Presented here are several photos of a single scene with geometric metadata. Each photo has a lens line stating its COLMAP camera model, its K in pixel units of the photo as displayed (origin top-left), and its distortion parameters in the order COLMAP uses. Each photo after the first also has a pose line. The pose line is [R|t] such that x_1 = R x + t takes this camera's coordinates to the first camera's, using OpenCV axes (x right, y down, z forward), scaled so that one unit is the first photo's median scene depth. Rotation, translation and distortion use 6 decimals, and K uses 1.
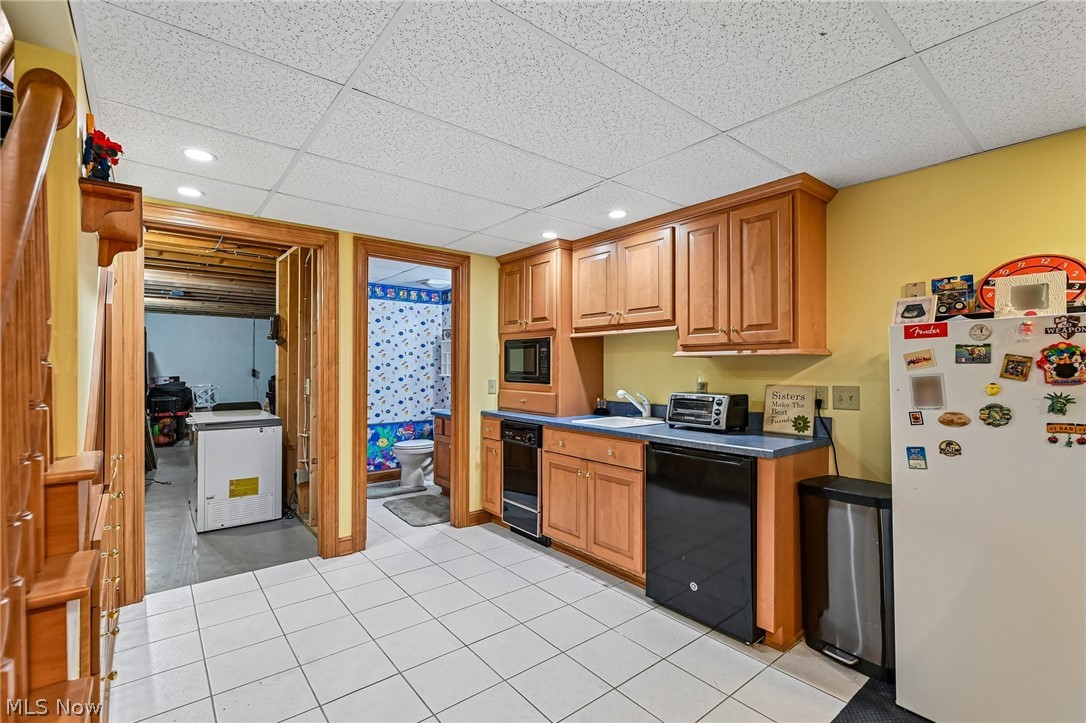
lens RADIAL K [[494.8, 0, 543.0], [0, 494.8, 361.5], [0, 0, 1]] dist [-0.001692, -0.000432]
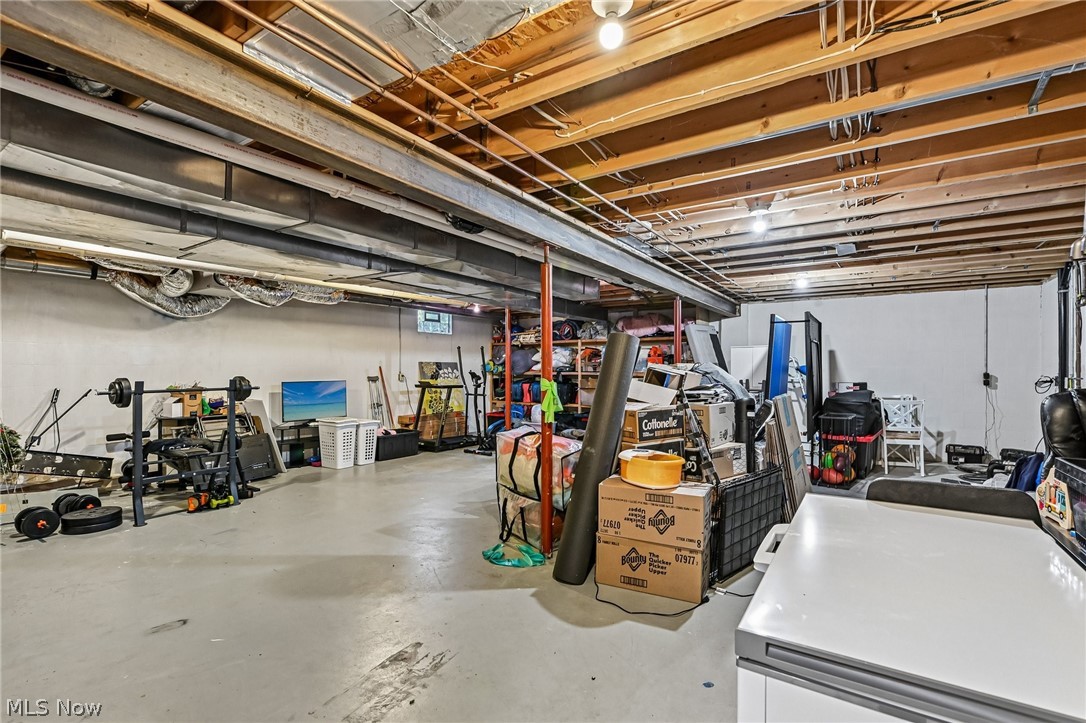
lens RADIAL K [[494.8, 0, 543.0], [0, 494.8, 361.5], [0, 0, 1]] dist [-0.001692, -0.000432]
pose [[0.310458, -0.007353, -0.950559, -0.218927], [0.003876, 0.999972, -0.006469, 0.002881], [0.950579, -0.001676, 0.310477, 0.360790]]
